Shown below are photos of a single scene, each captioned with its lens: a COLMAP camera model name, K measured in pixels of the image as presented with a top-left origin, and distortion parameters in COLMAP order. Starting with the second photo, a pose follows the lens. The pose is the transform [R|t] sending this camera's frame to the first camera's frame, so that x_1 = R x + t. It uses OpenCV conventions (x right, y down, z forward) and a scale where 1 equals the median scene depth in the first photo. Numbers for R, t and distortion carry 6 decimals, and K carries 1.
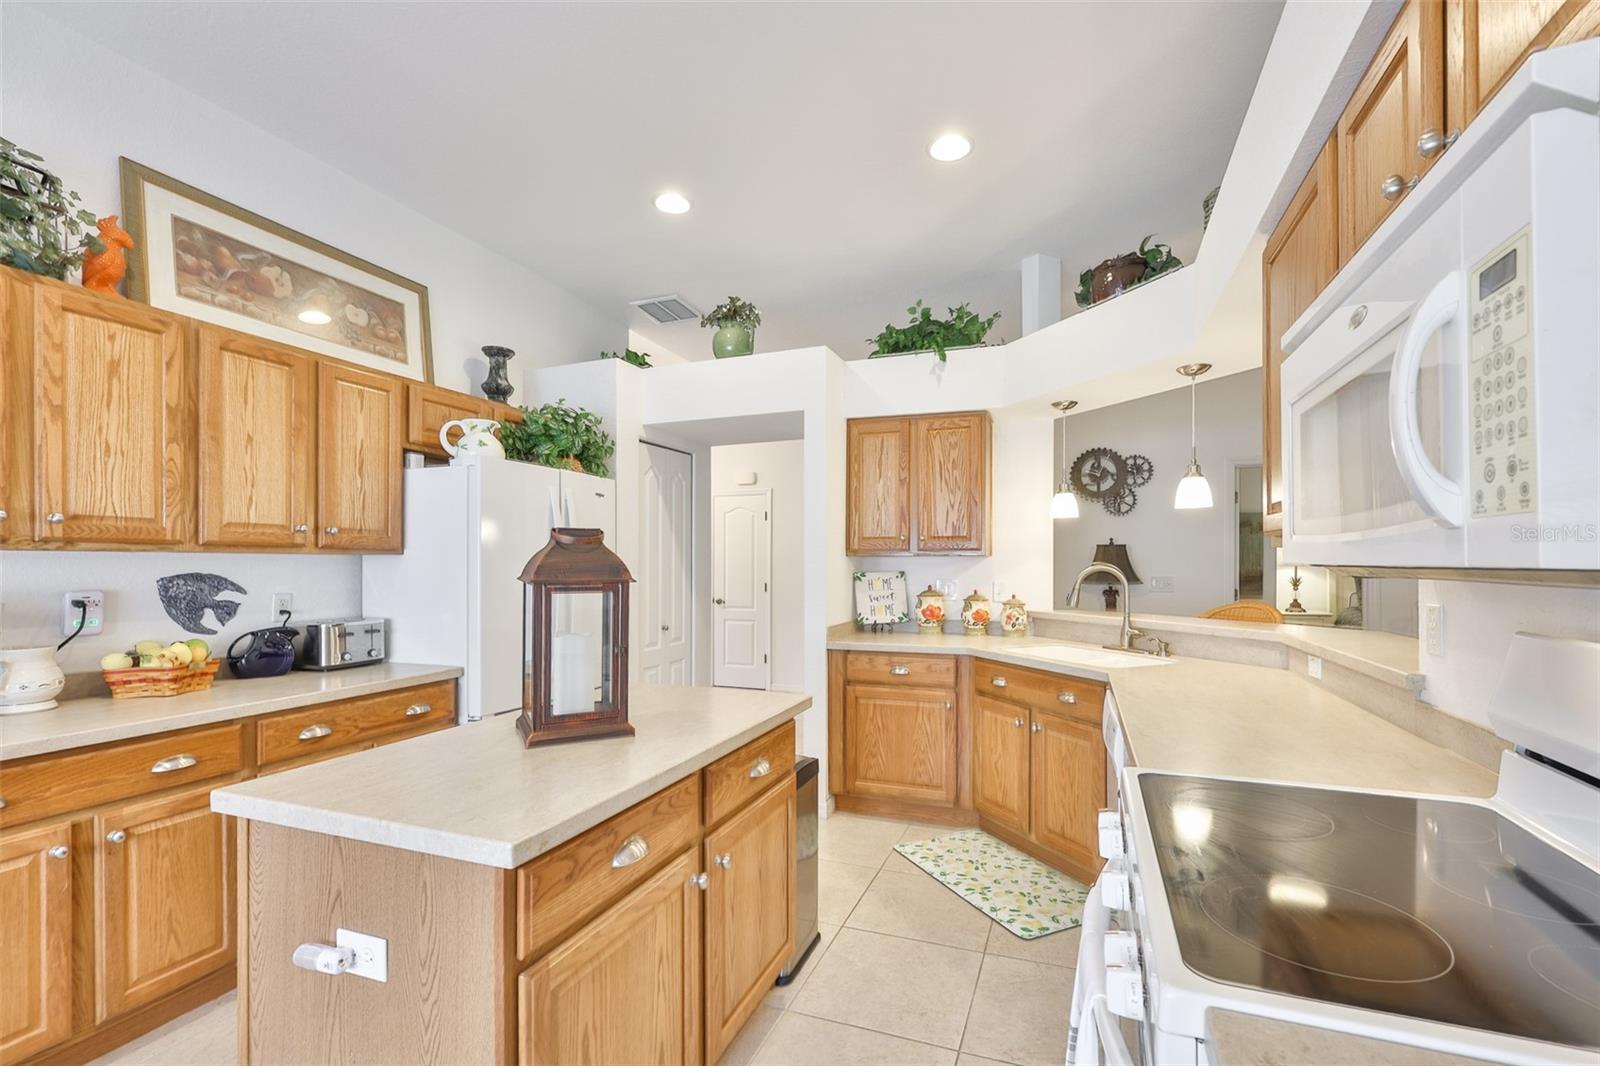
lens RADIAL K [[691.0, 0, 804.7], [0, 691.0, 564.8], [0, 0, 1]] dist [0.000027, 0.000243]
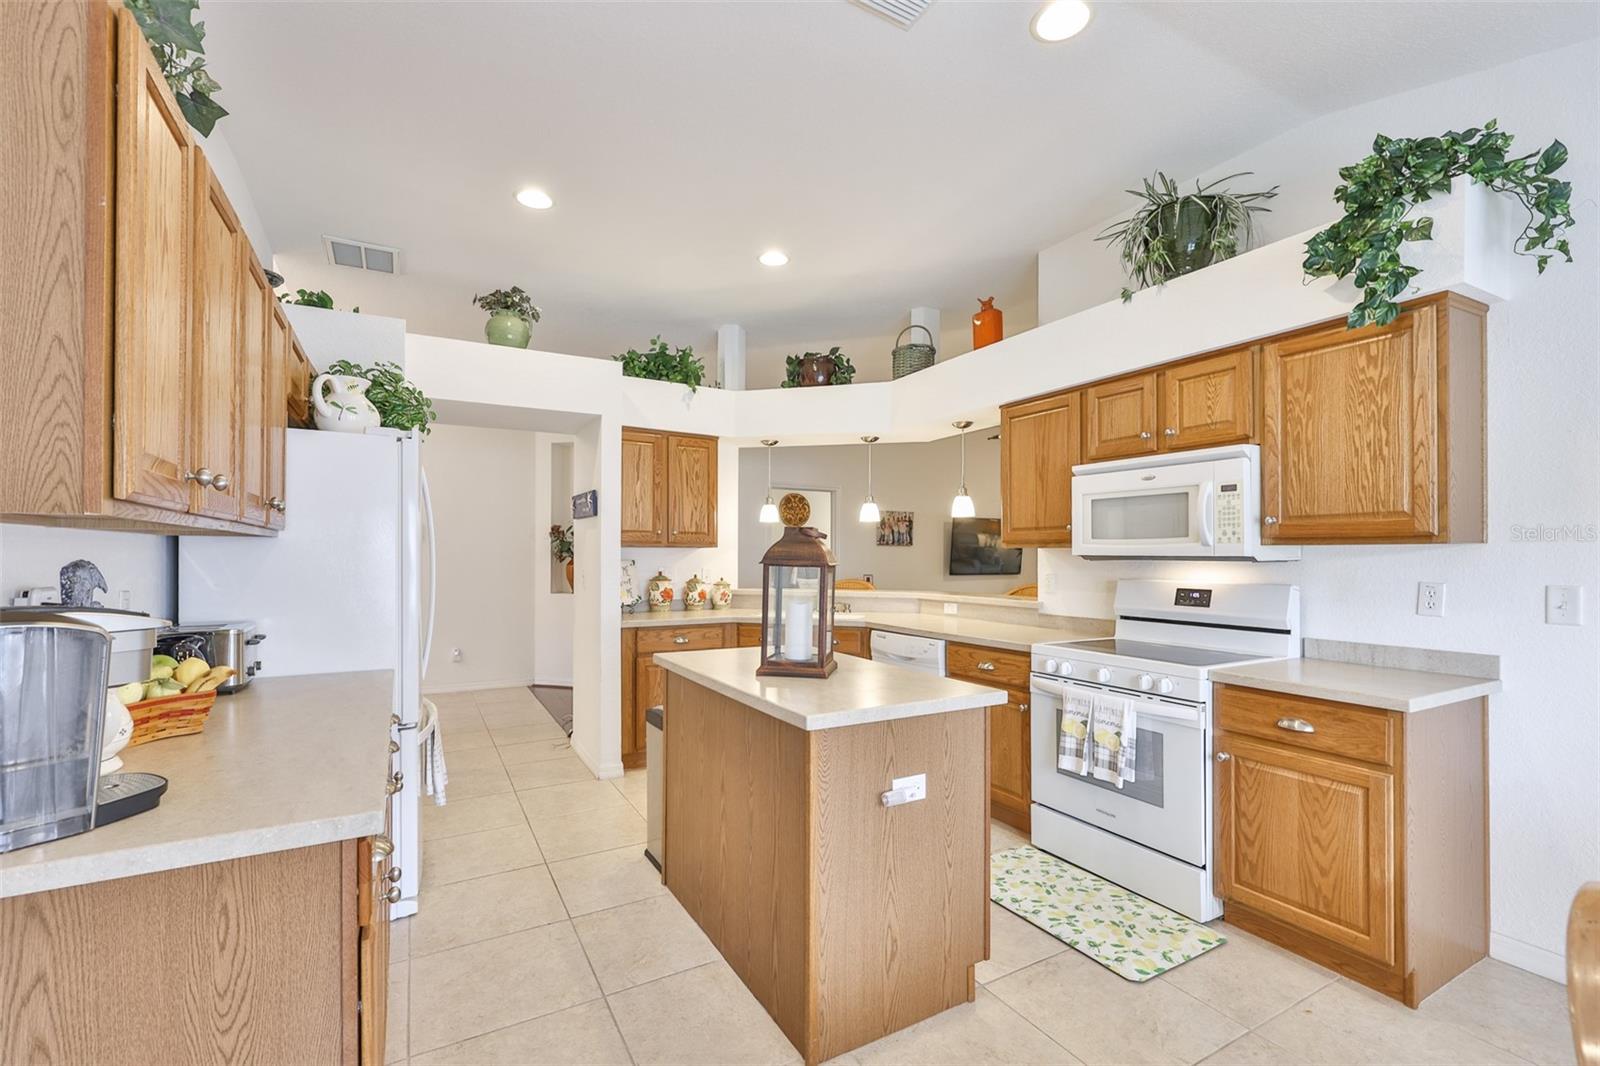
lens RADIAL K [[691.0, 0, 798.8], [0, 691.0, 545.4], [0, 0, 1]] dist [0.000027, 0.000243]
pose [[0.643757, 0.016194, 0.765058, -0.994084], [-0.004230, 0.999836, -0.017605, 0.007078], [-0.765218, 0.008097, 0.643720, 0.066320]]
